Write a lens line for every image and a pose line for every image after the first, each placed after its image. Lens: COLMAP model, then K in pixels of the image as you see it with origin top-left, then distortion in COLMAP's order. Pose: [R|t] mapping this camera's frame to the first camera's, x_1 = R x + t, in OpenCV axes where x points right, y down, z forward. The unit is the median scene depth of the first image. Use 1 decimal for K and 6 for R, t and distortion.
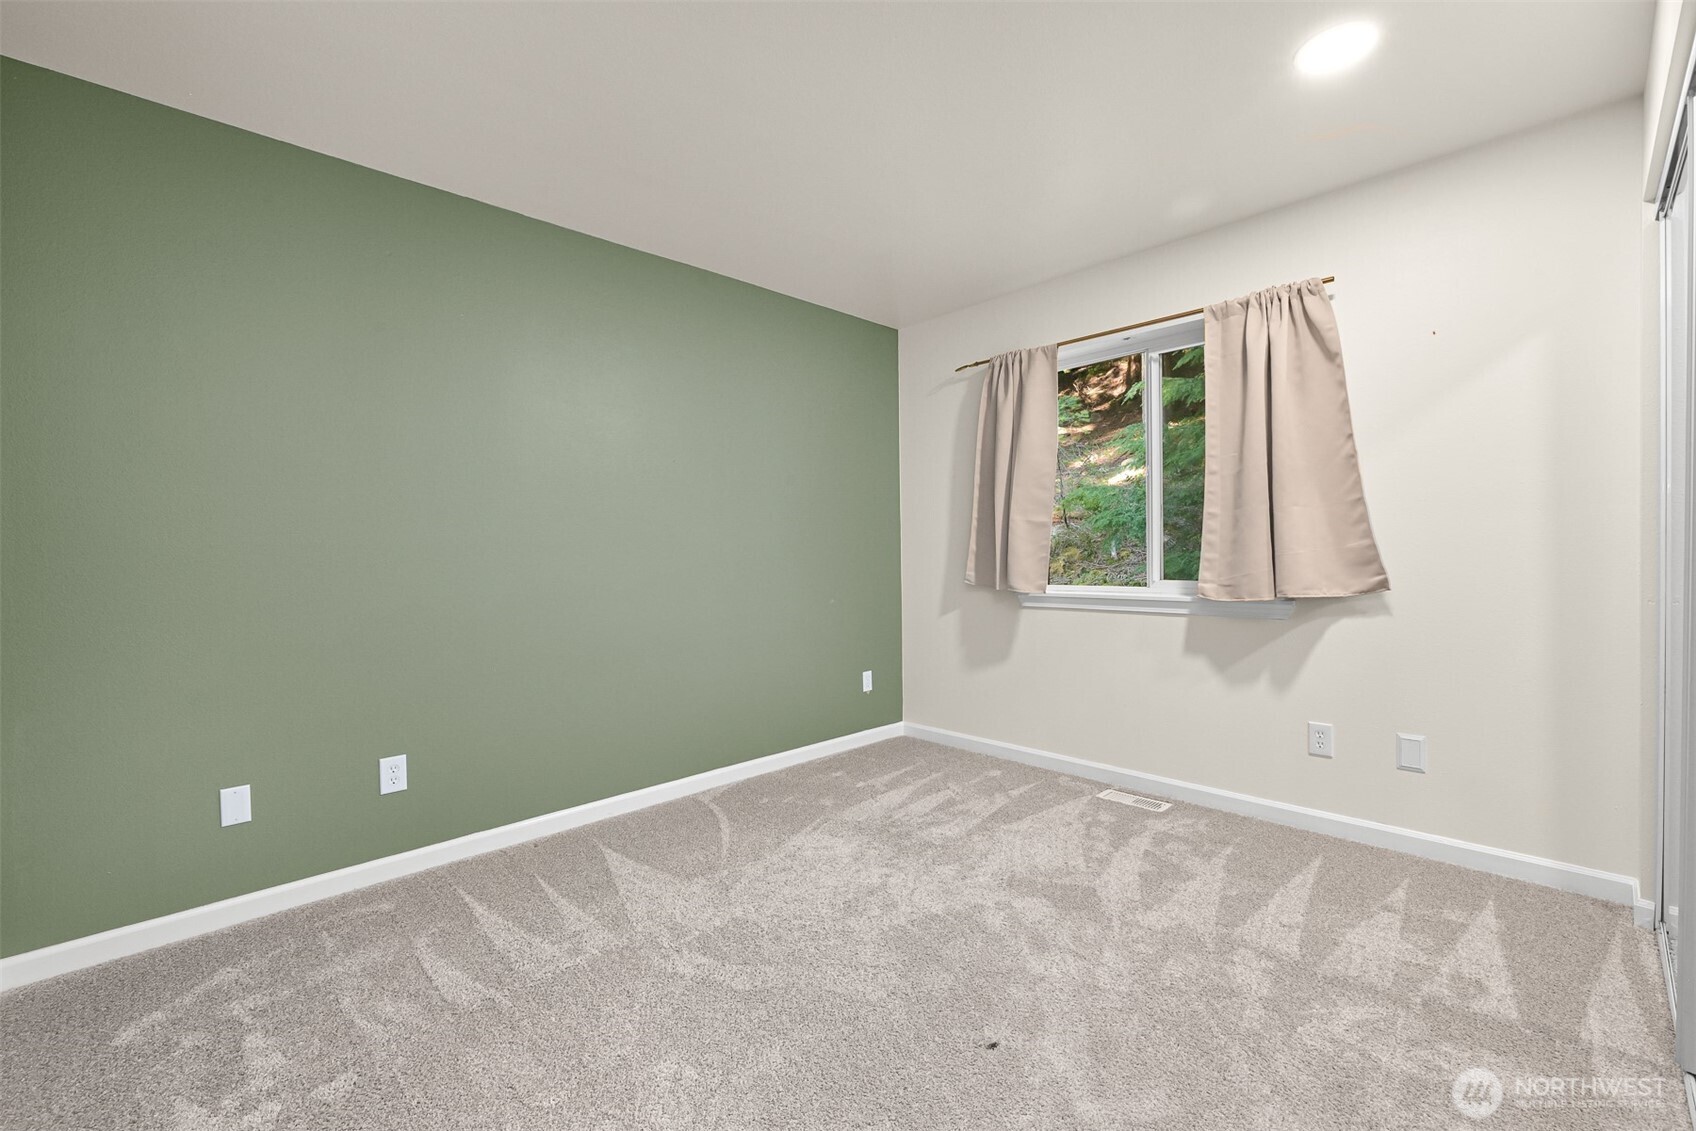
lens RADIAL K [[703.6, 0, 844.3], [0, 703.6, 565.5], [0, 0, 1]] dist [-0.001658, 0.002611]
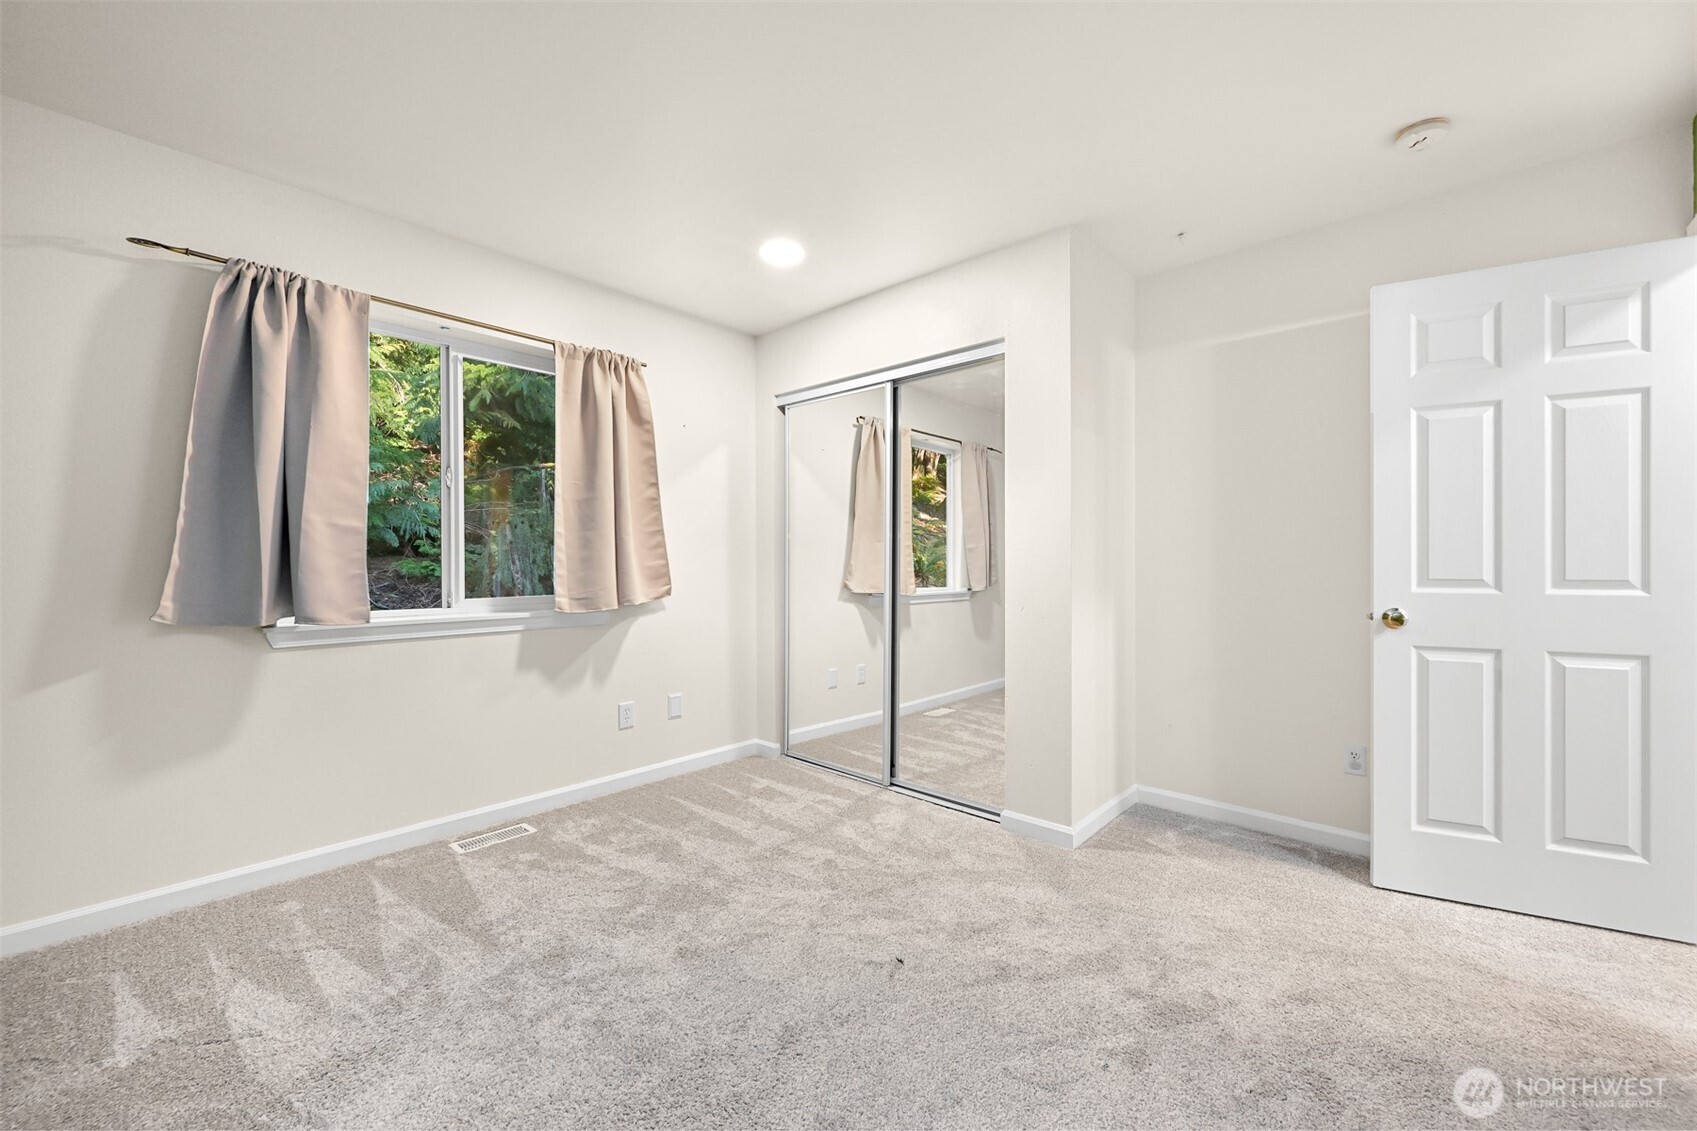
lens RADIAL K [[663.4, 0, 845.7], [0, 663.4, 568.6], [0, 0, 1]] dist [-0.002893, 0.000893]
pose [[-0.056729, 0.008175, 0.998356, -0.547123], [0.022662, 0.999719, -0.006899, -0.002679], [-0.998132, 0.022233, -0.056899, 0.656199]]
